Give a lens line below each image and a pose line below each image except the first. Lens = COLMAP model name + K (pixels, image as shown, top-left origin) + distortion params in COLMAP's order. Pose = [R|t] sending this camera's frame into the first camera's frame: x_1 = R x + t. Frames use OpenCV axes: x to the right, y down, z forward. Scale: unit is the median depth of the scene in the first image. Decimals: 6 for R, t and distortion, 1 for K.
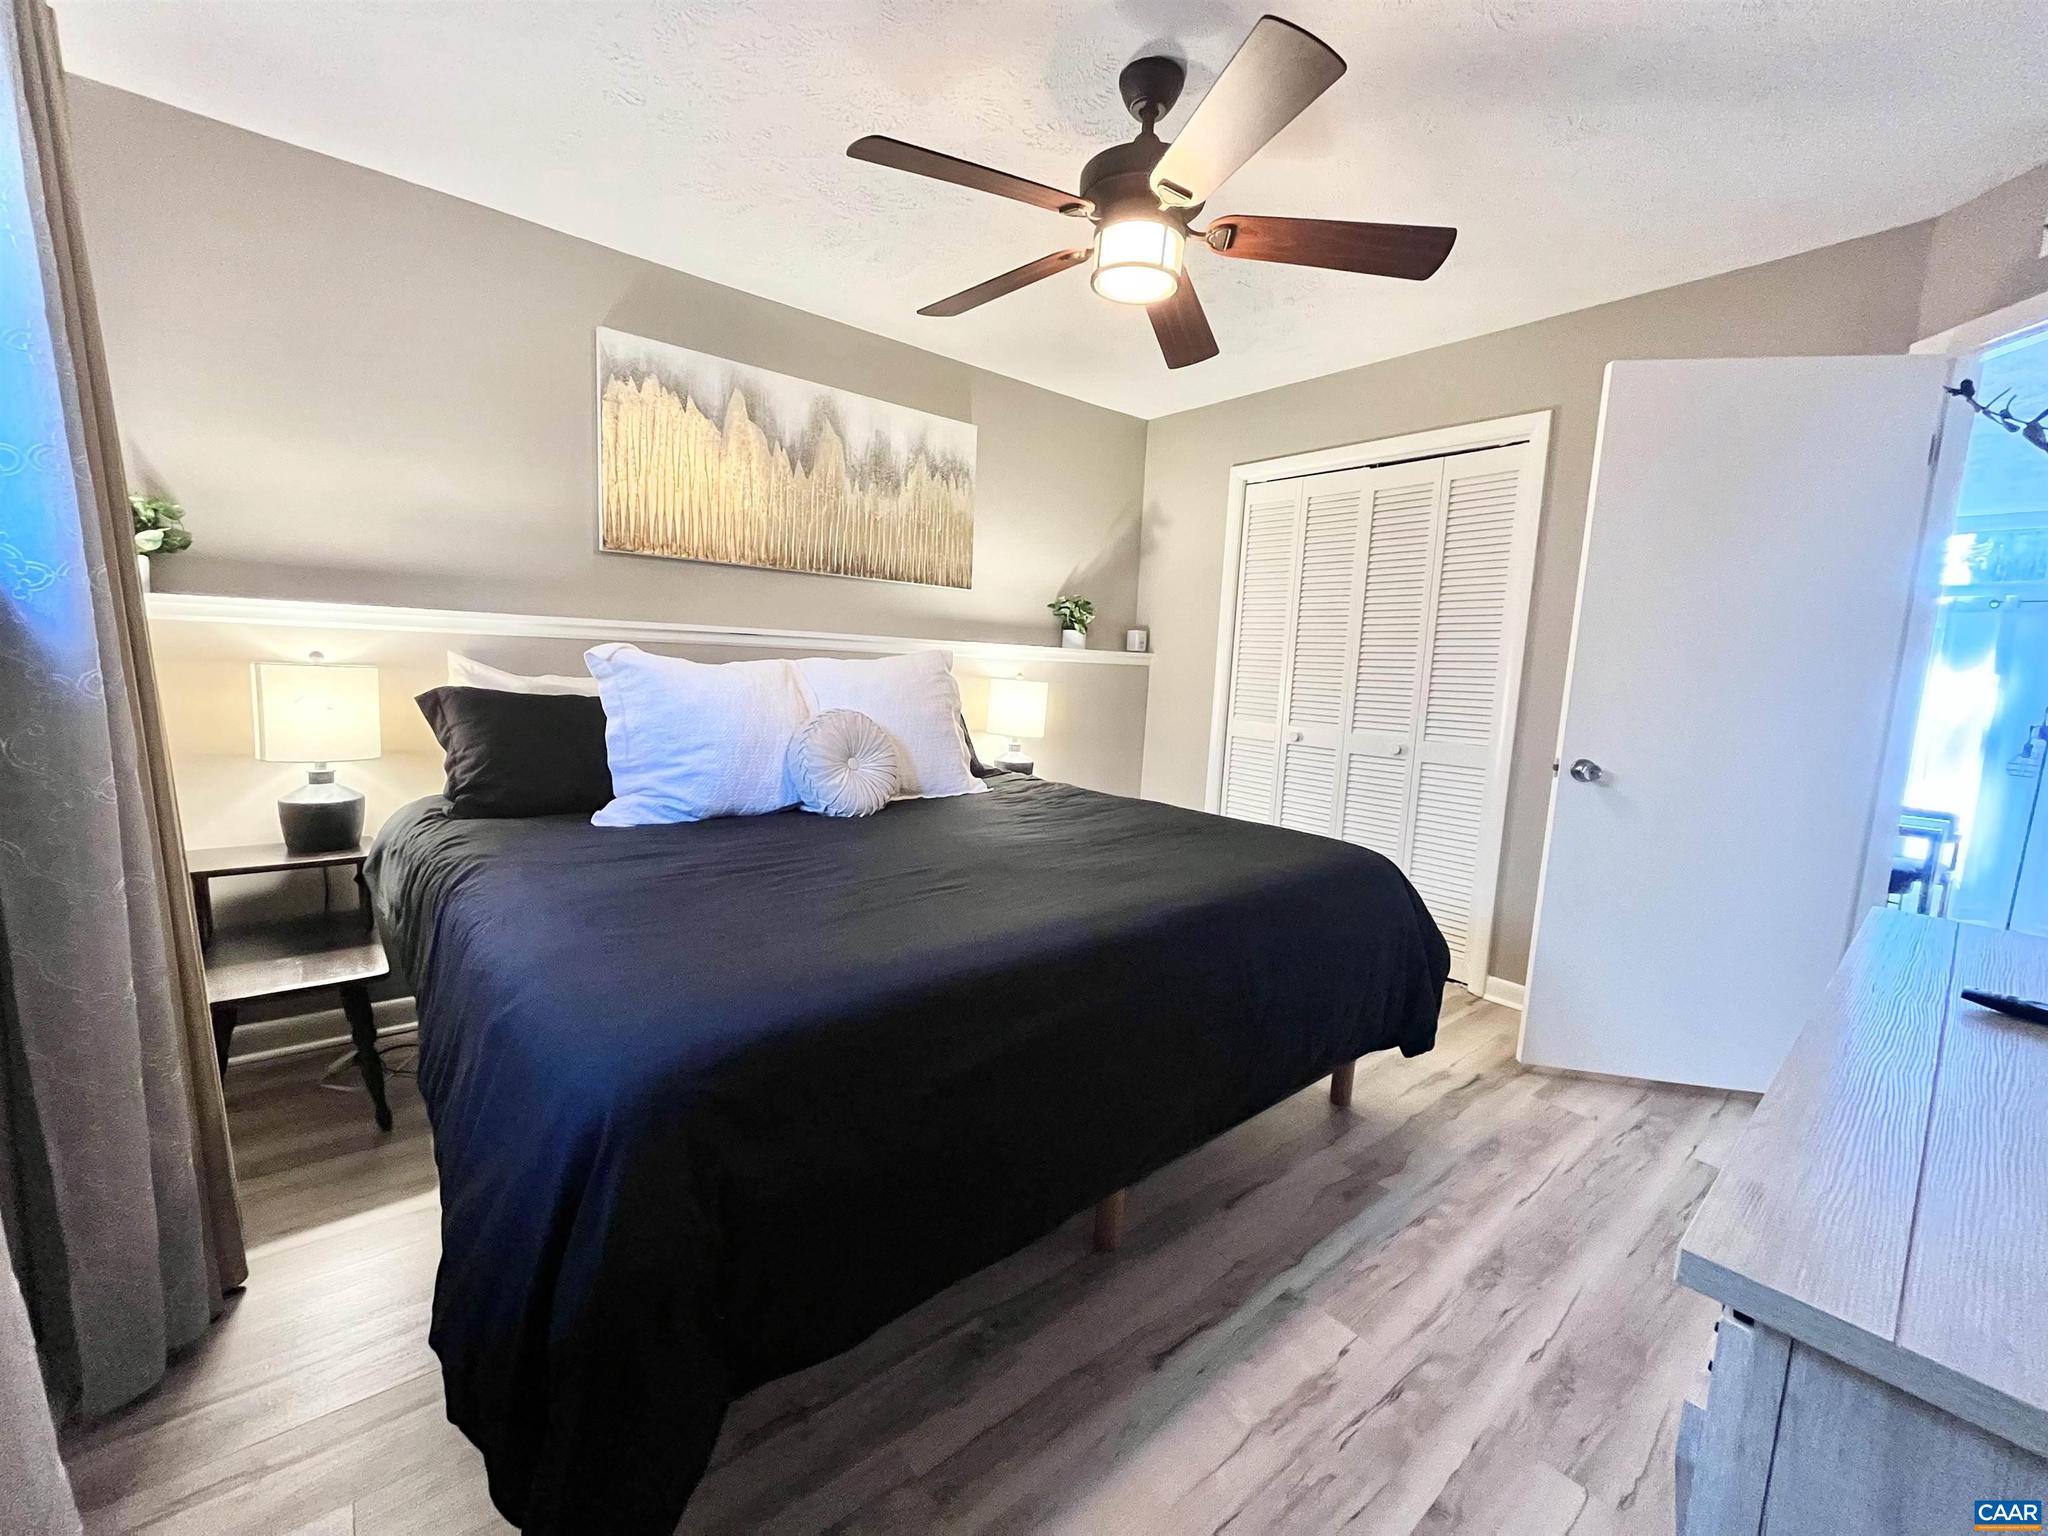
lens RADIAL K [[830.9, 0, 1024.0], [0, 830.9, 768.0], [0, 0, 1]] dist [-0.001308, -0.000016]
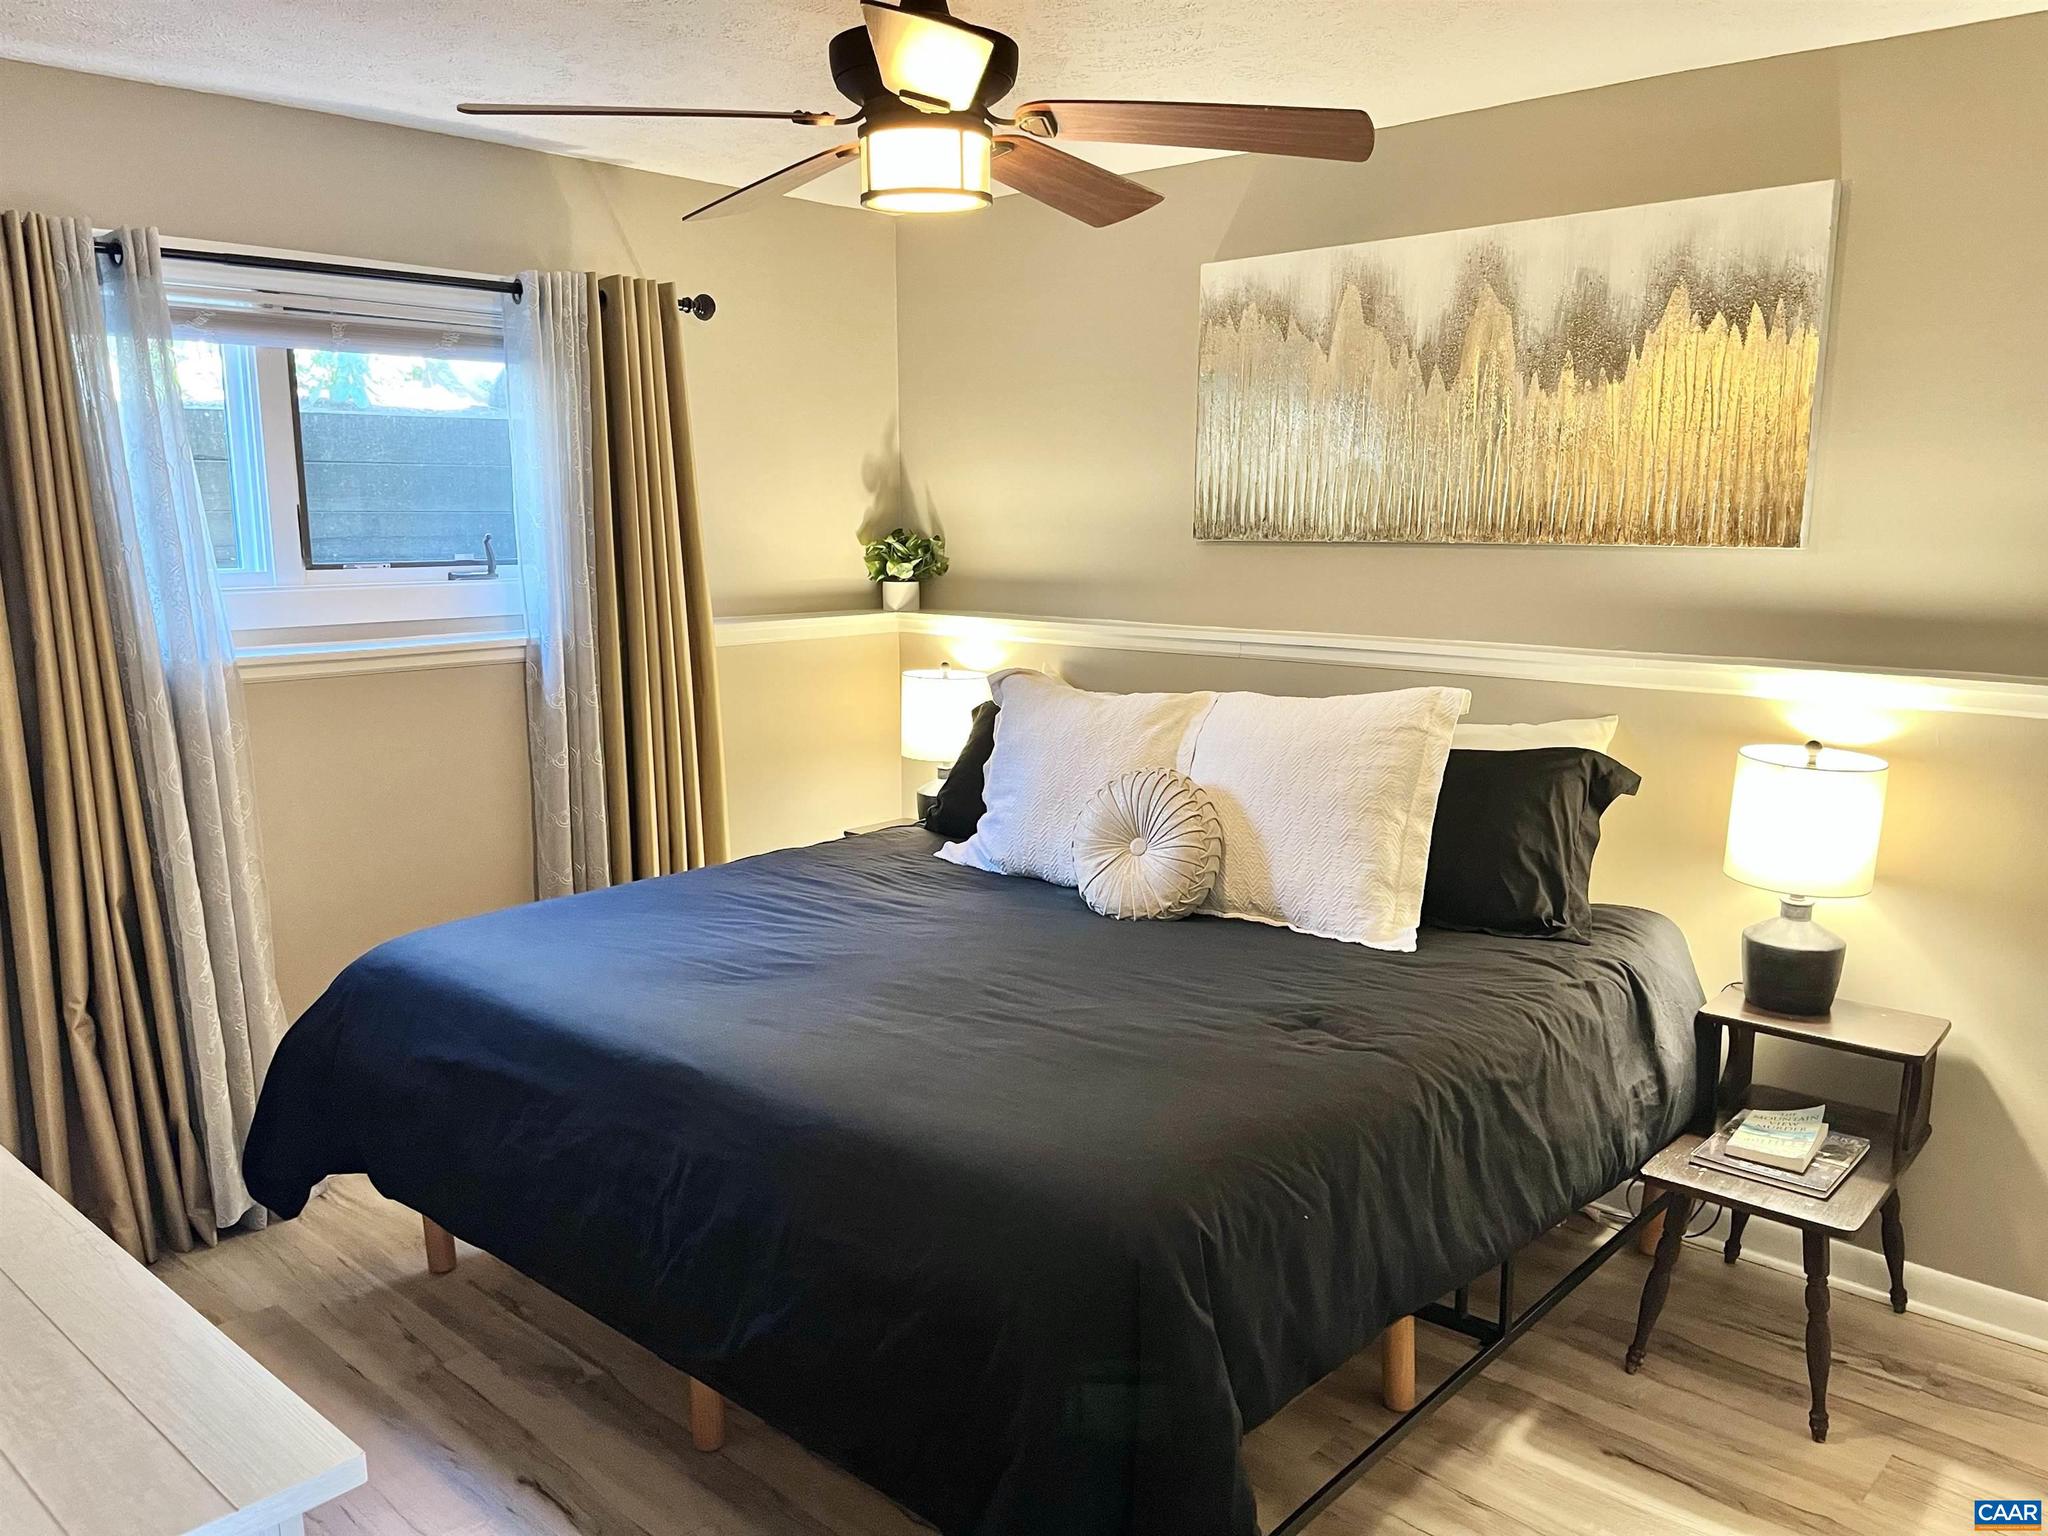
lens RADIAL K [[1575.1, 0, 1024.0], [0, 1575.1, 768.0], [0, 0, 1]] dist [0.092051, -0.135265]
pose [[0.126605, 0.121311, -0.984507, 0.885090], [-0.116877, 0.987405, 0.106638, -0.162251], [0.985044, 0.101566, 0.139189, 0.557650]]
